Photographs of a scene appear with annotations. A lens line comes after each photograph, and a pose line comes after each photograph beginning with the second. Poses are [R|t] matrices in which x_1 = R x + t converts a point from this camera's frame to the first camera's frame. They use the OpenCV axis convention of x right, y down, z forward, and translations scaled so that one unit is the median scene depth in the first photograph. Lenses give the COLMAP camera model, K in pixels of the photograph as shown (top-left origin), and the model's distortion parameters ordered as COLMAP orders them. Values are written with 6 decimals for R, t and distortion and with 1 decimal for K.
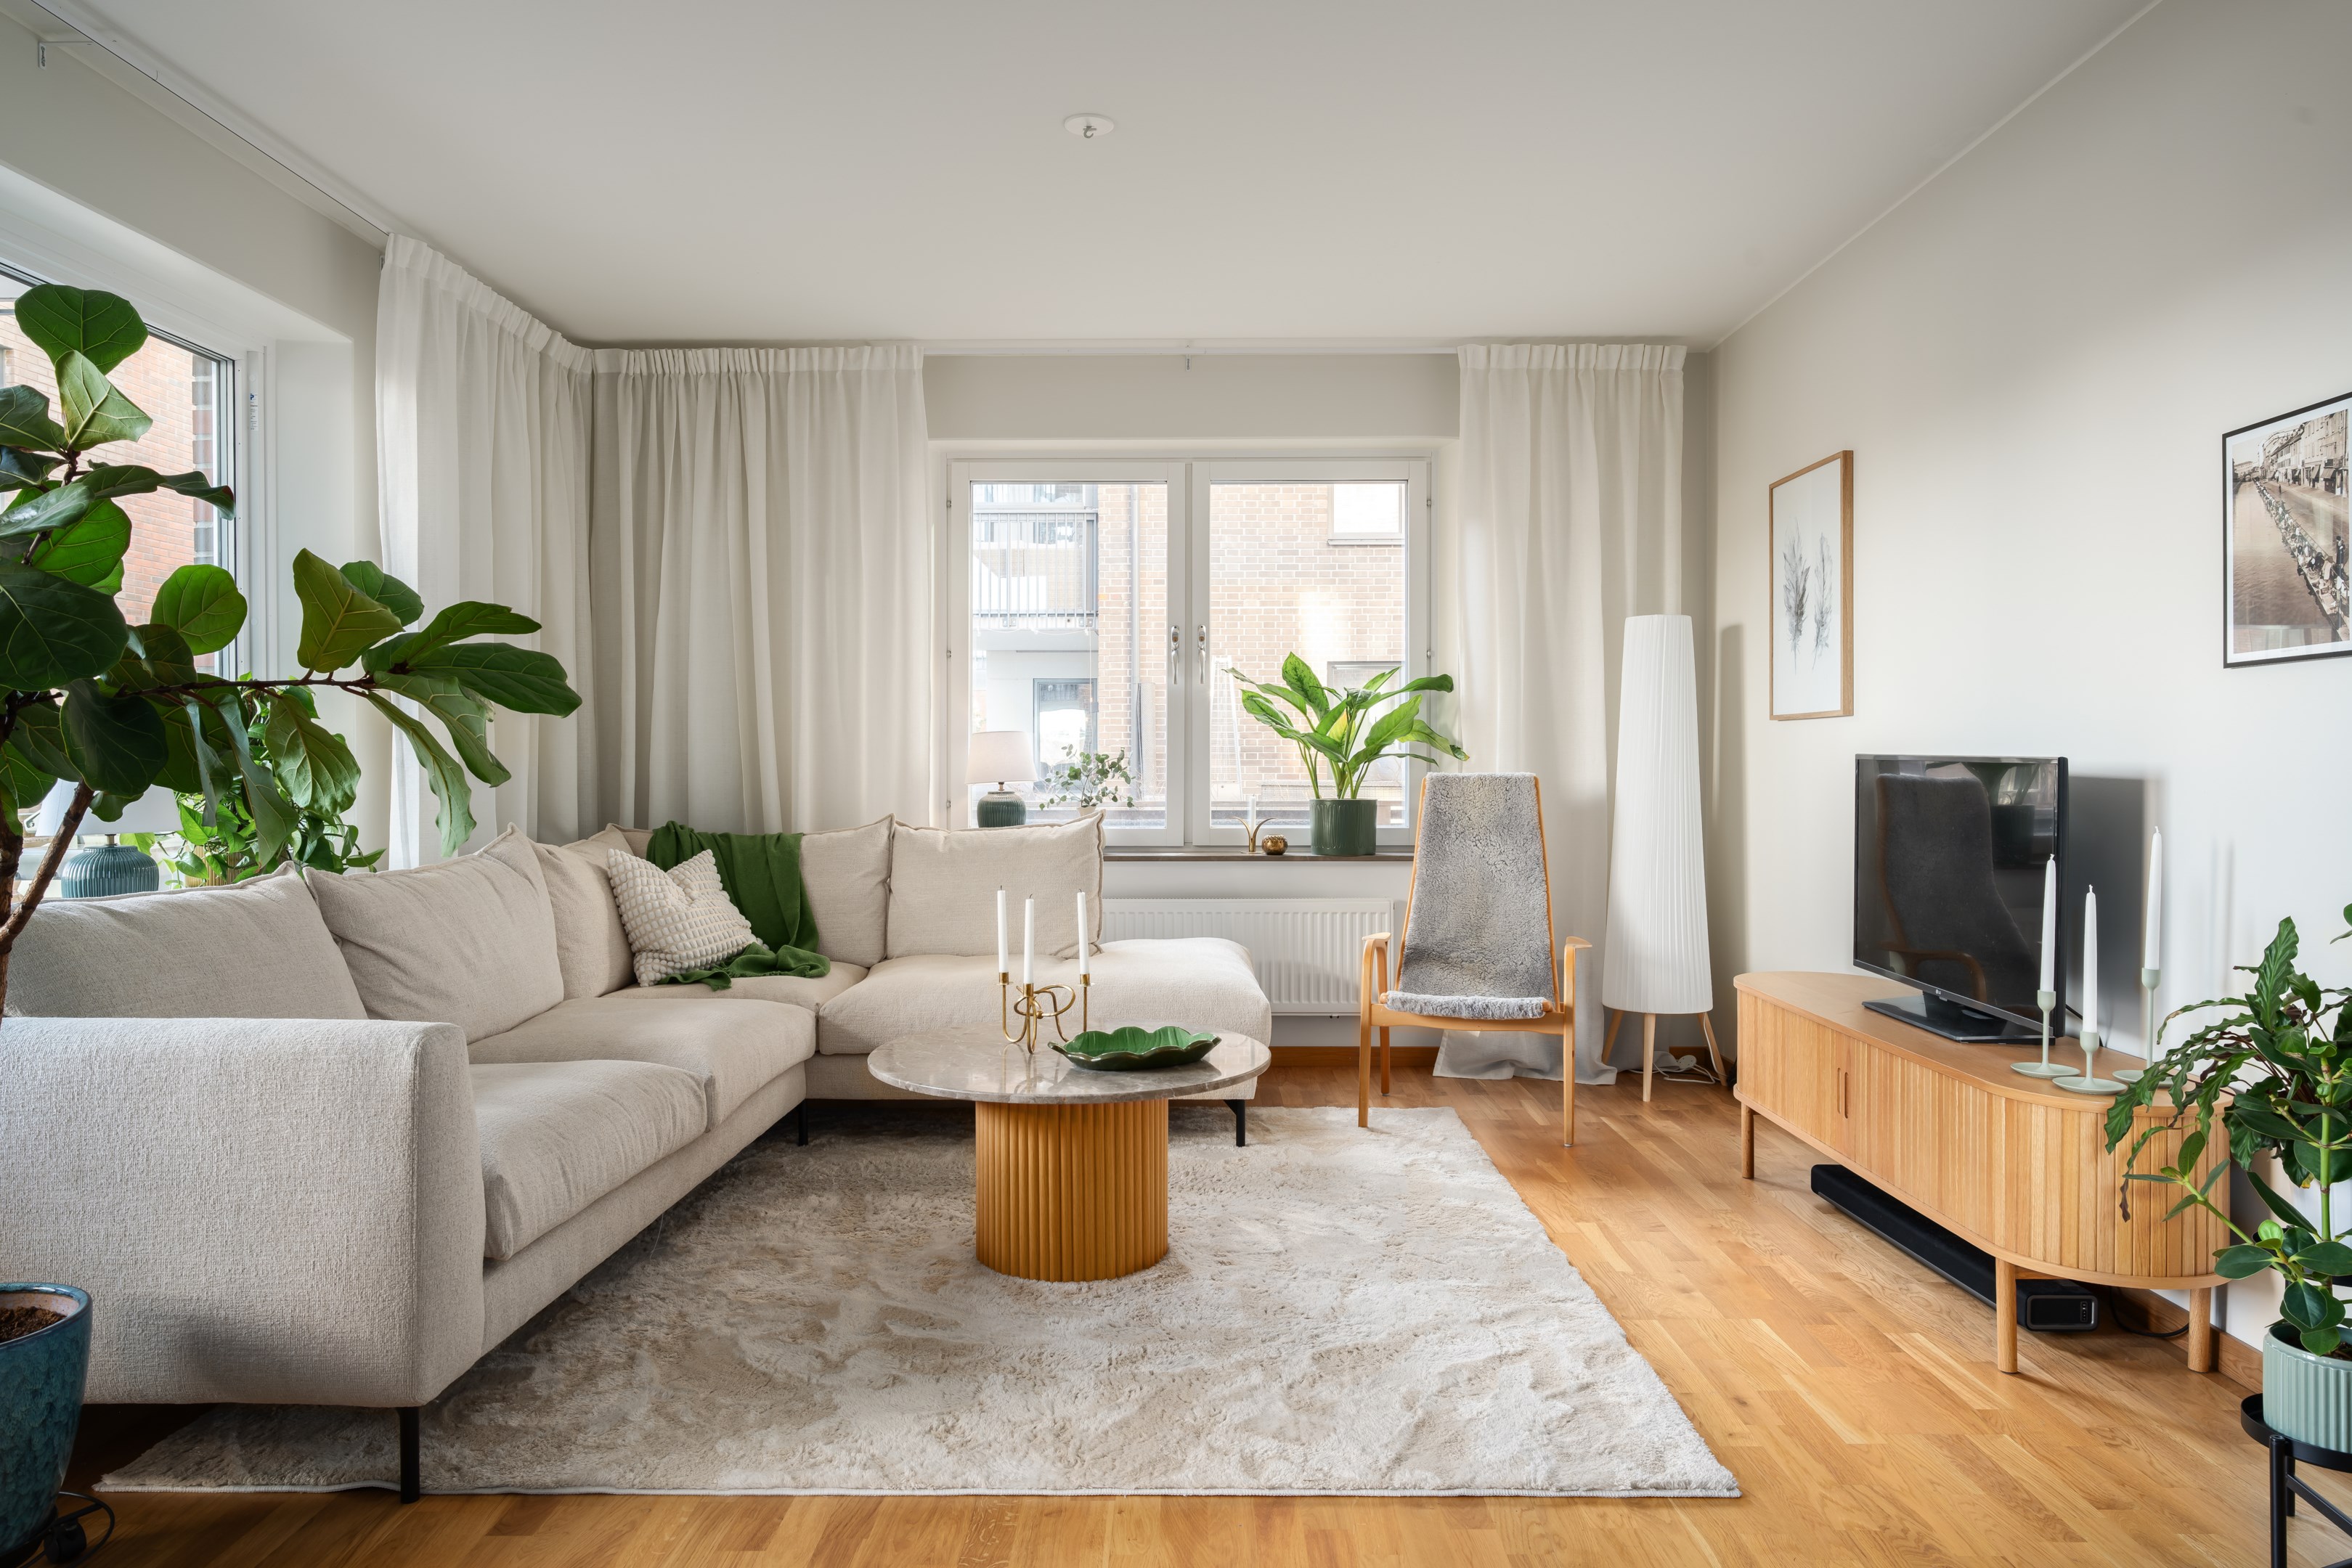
lens RADIAL K [[1528.0, 0, 1171.0], [0, 1528.0, 769.5], [0, 0, 1]] dist [0.000300, -0.000687]
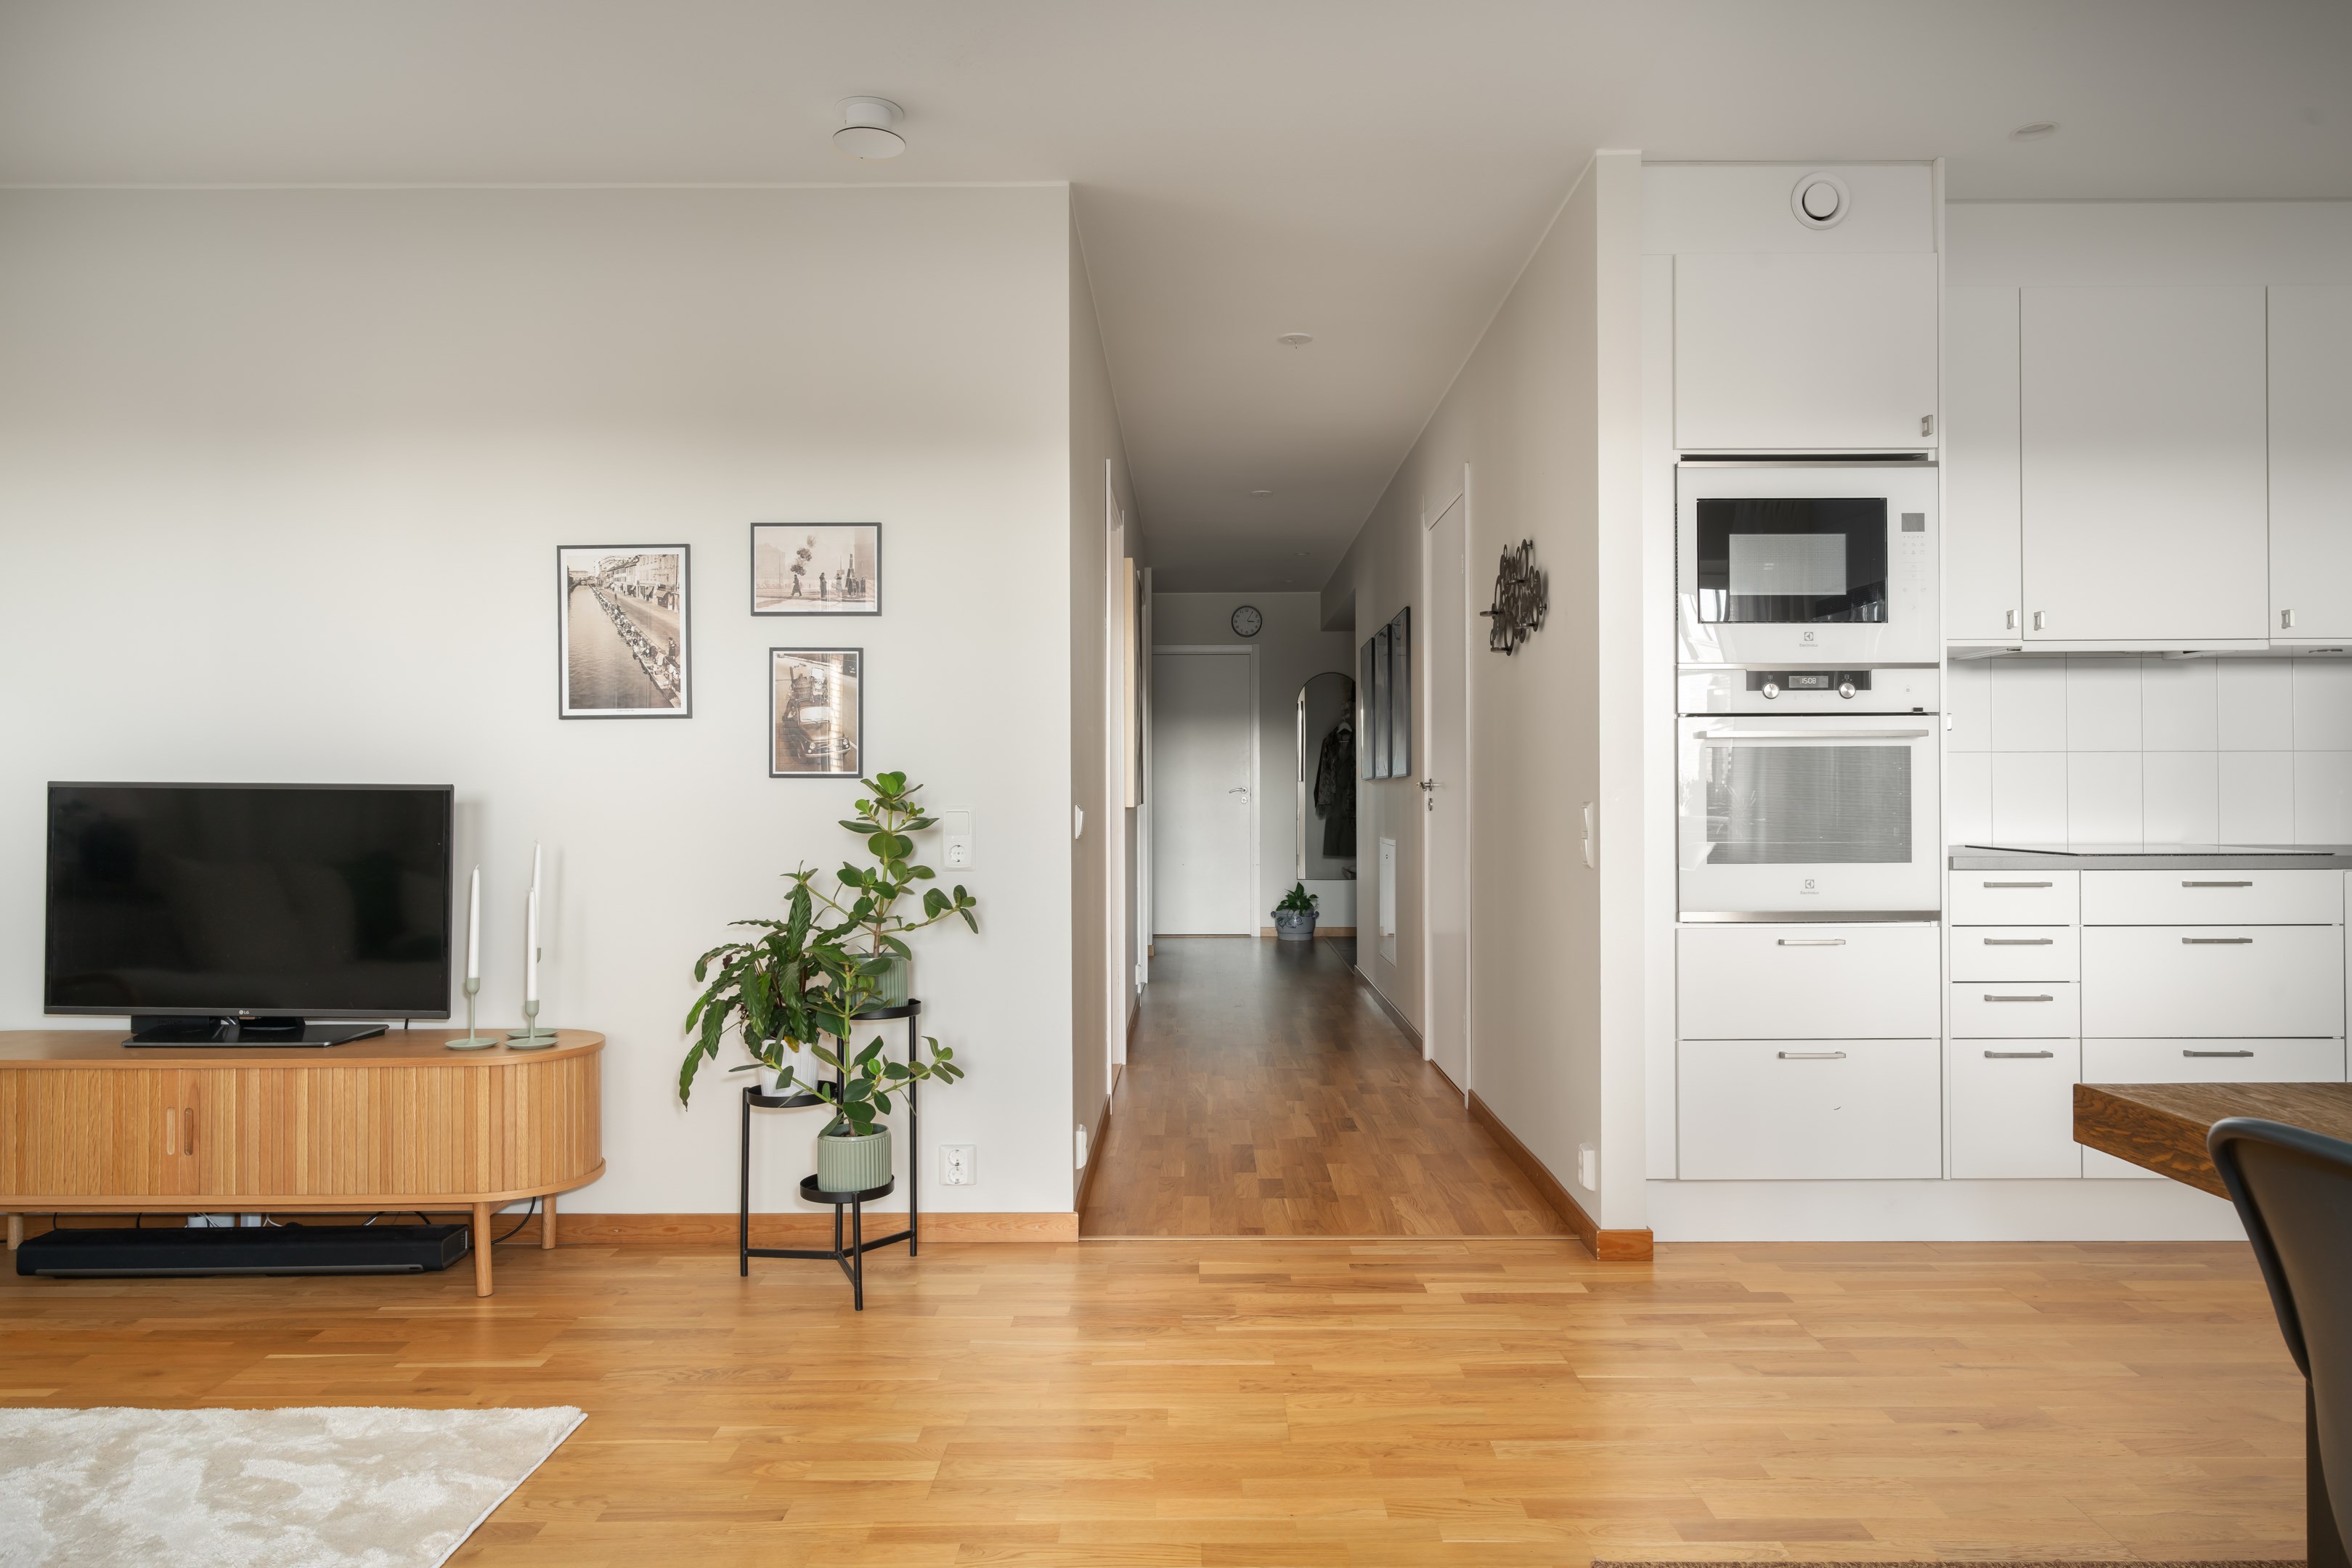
lens RADIAL K [[1533.0, 0, 1205.3], [0, 1533.0, 780.7], [0, 0, 1]] dist [-0.003383, -0.000620]
pose [[-0.007243, 0.006599, 0.999952, -0.450782], [0.007859, 0.999948, -0.006542, 0.000948], [-0.999943, 0.007812, -0.007295, 0.297600]]
